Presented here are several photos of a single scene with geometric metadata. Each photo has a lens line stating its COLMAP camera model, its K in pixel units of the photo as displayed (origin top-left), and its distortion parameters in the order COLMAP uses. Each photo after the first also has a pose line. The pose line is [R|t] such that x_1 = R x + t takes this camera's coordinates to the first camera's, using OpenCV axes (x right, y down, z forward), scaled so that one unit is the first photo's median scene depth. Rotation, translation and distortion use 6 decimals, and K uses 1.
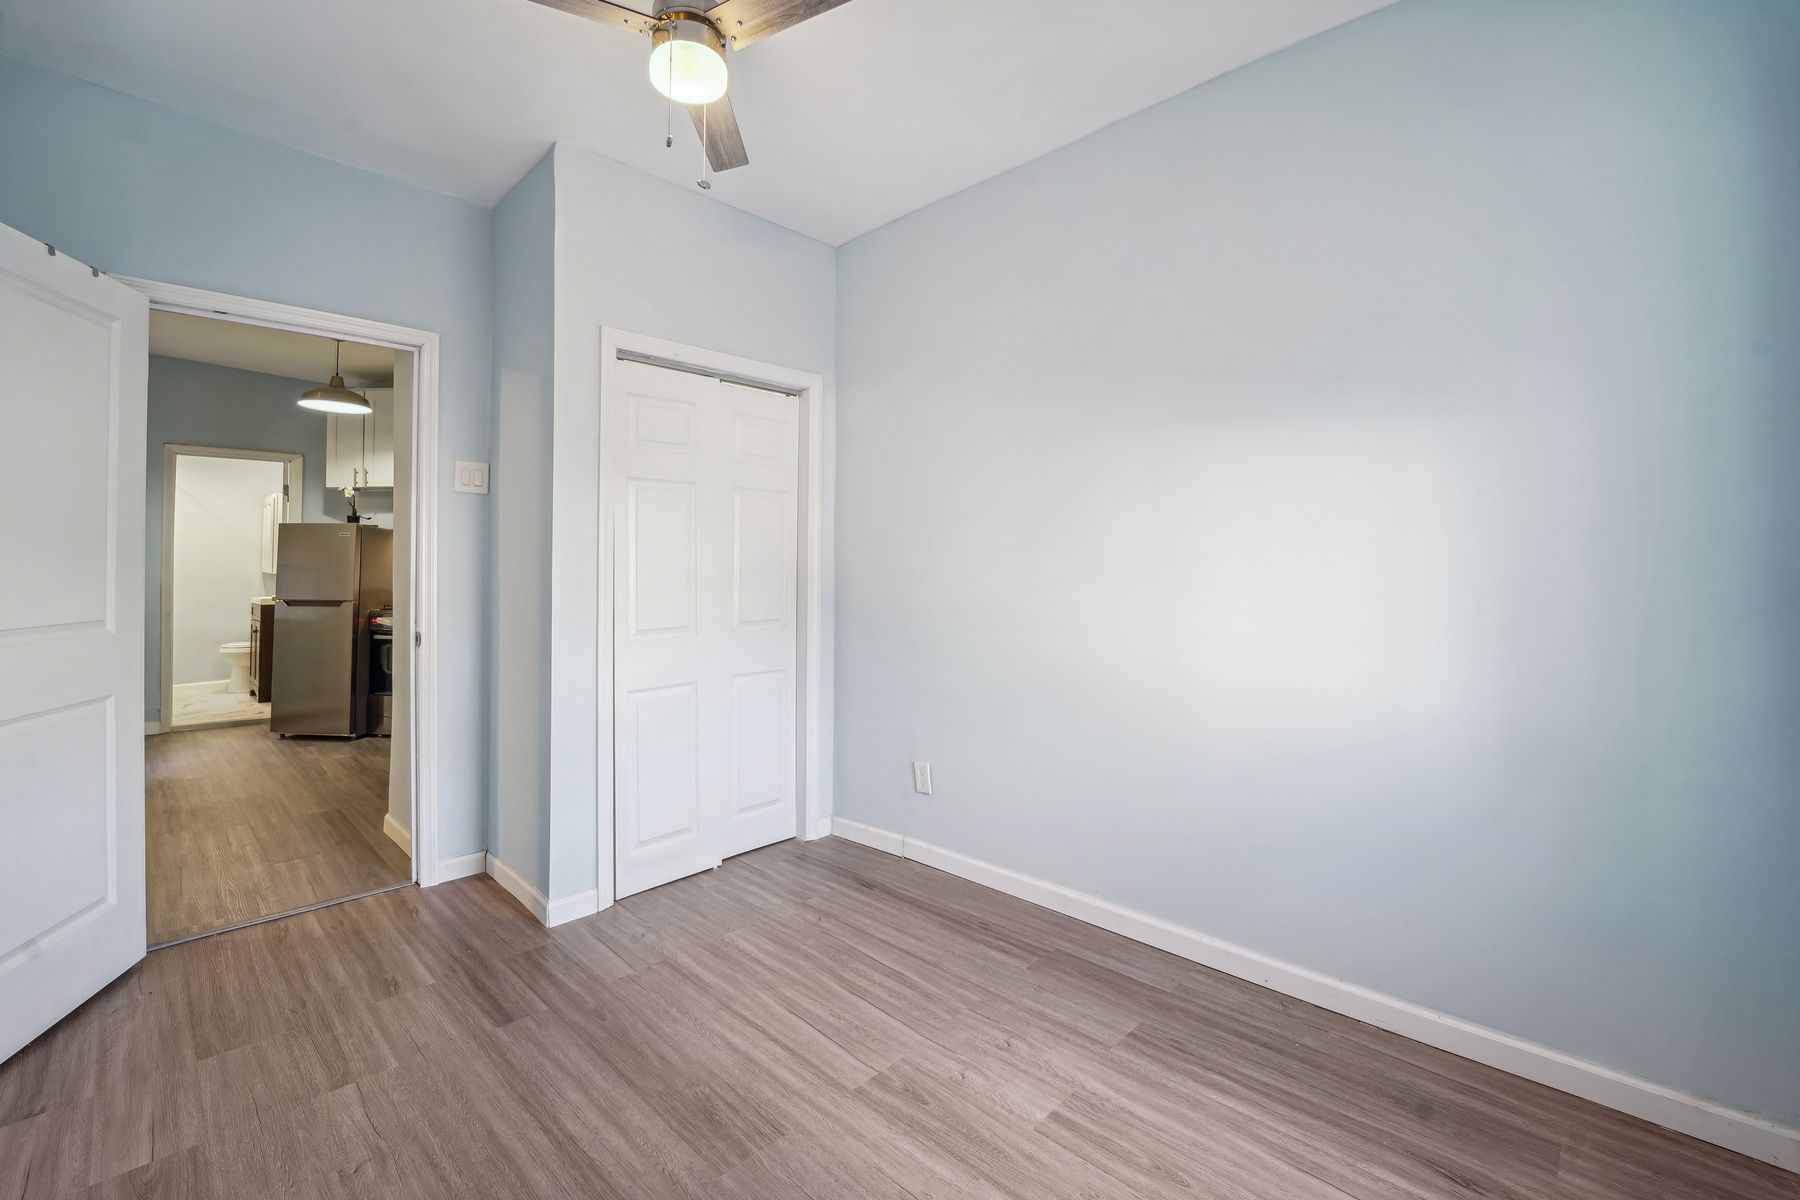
lens RADIAL K [[777.5, 0, 887.4], [0, 777.5, 600.9], [0, 0, 1]] dist [-0.038875, 0.001039]
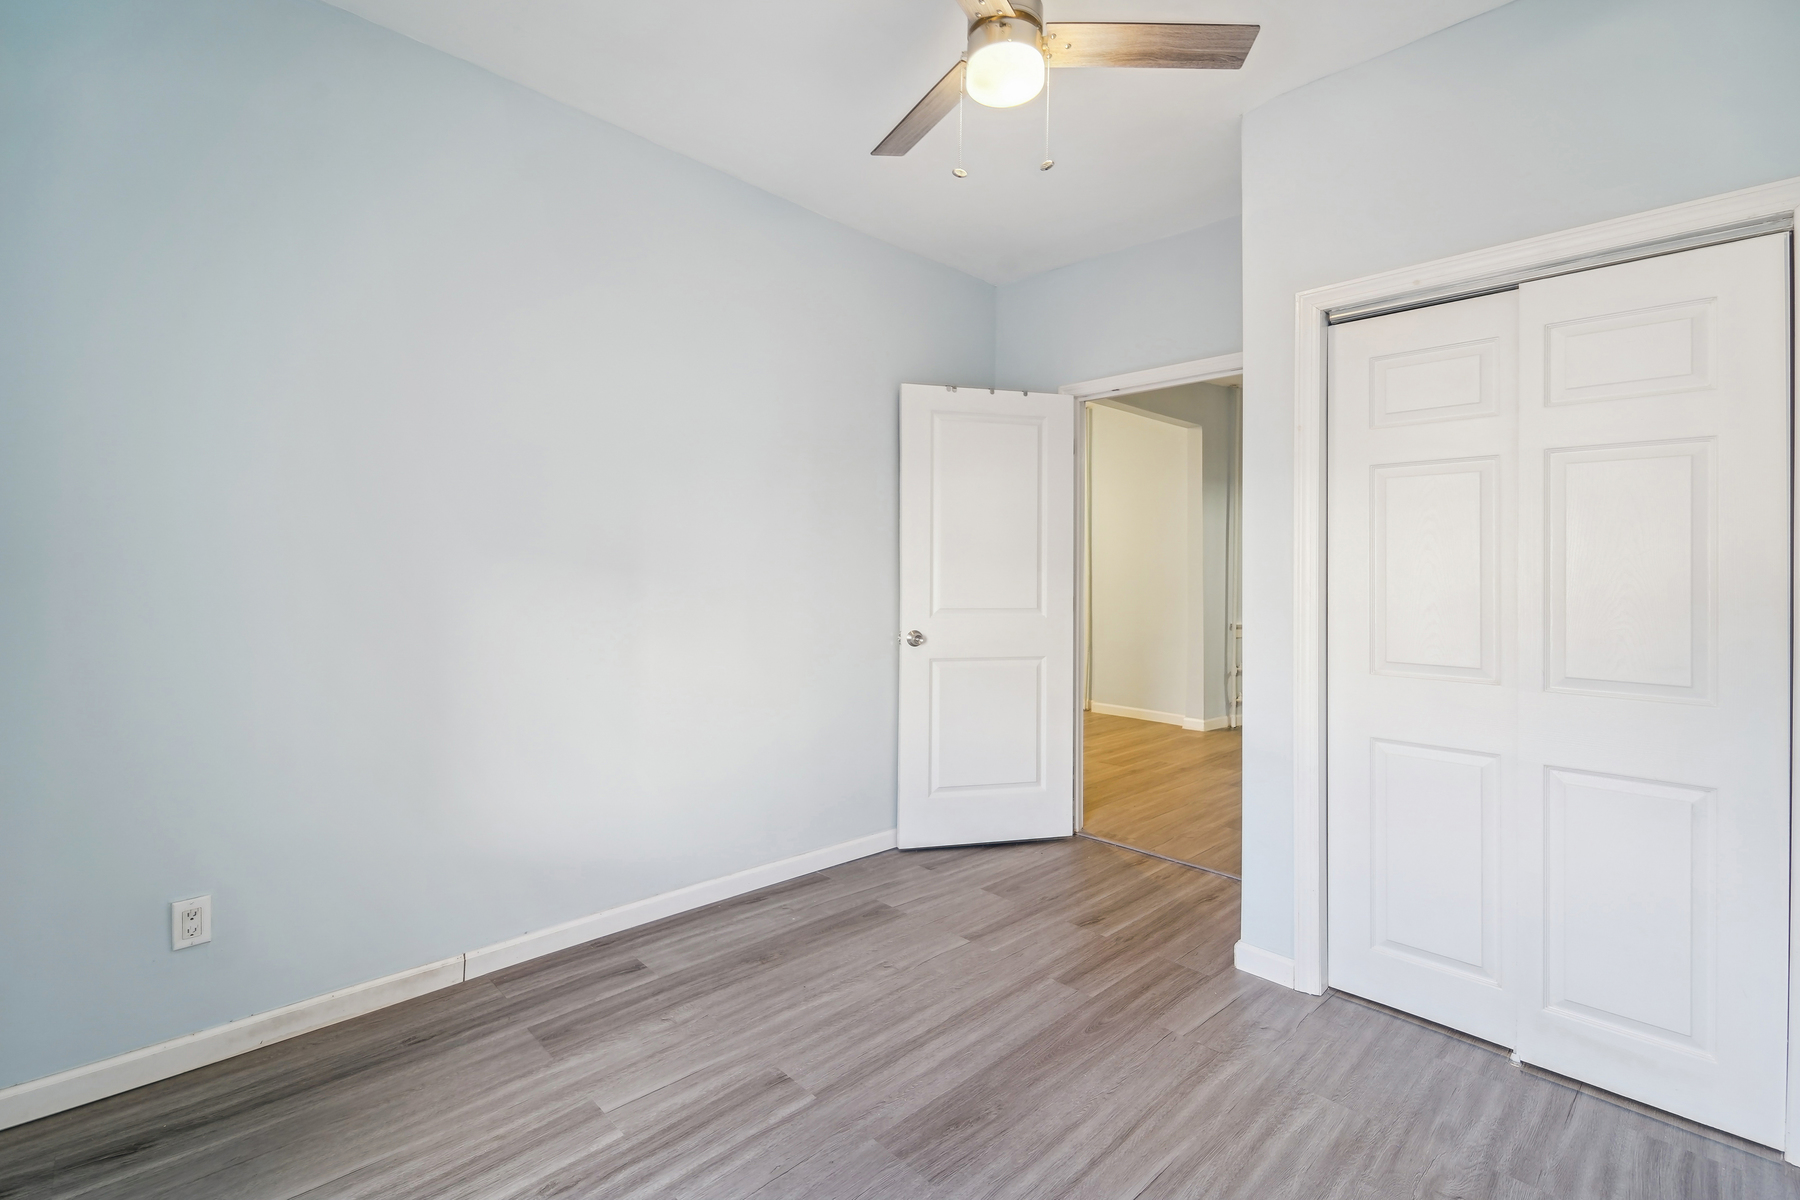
lens RADIAL K [[790.1, 0, 891.0], [0, 790.1, 574.9], [0, 0, 1]] dist [0.003626, -0.007383]
pose [[-0.034103, 0.006286, -0.999399, 0.694985], [-0.061879, 0.998048, 0.008389, -0.033560], [0.997501, 0.062128, -0.033648, 0.798095]]
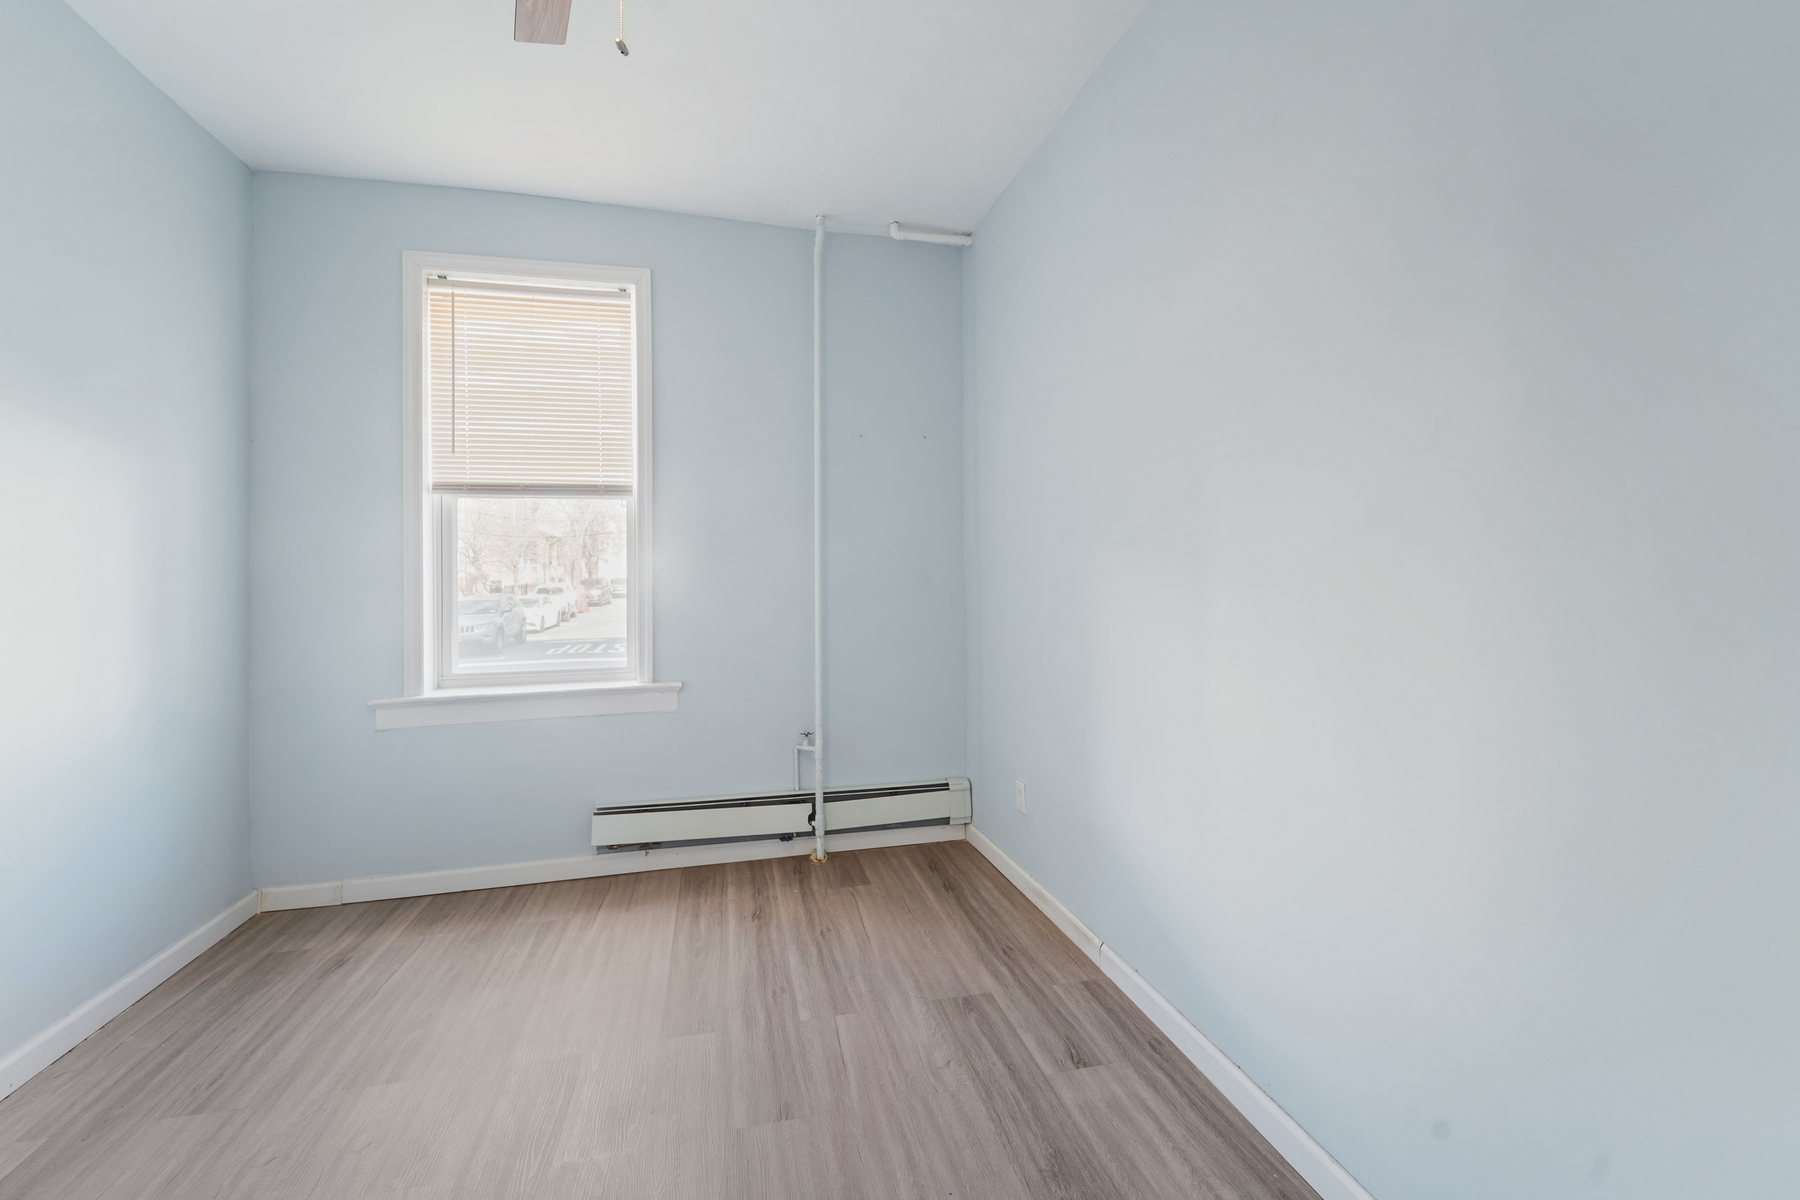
lens RADIAL K [[773.5, 0, 903.5], [0, 773.5, 579.1], [0, 0, 1]] dist [-0.004450, -0.000446]
pose [[-0.848518, 0.001572, 0.529165, -0.868055], [0.035729, 0.997884, 0.054326, -0.066265], [-0.527960, 0.065003, -0.846778, 1.319790]]
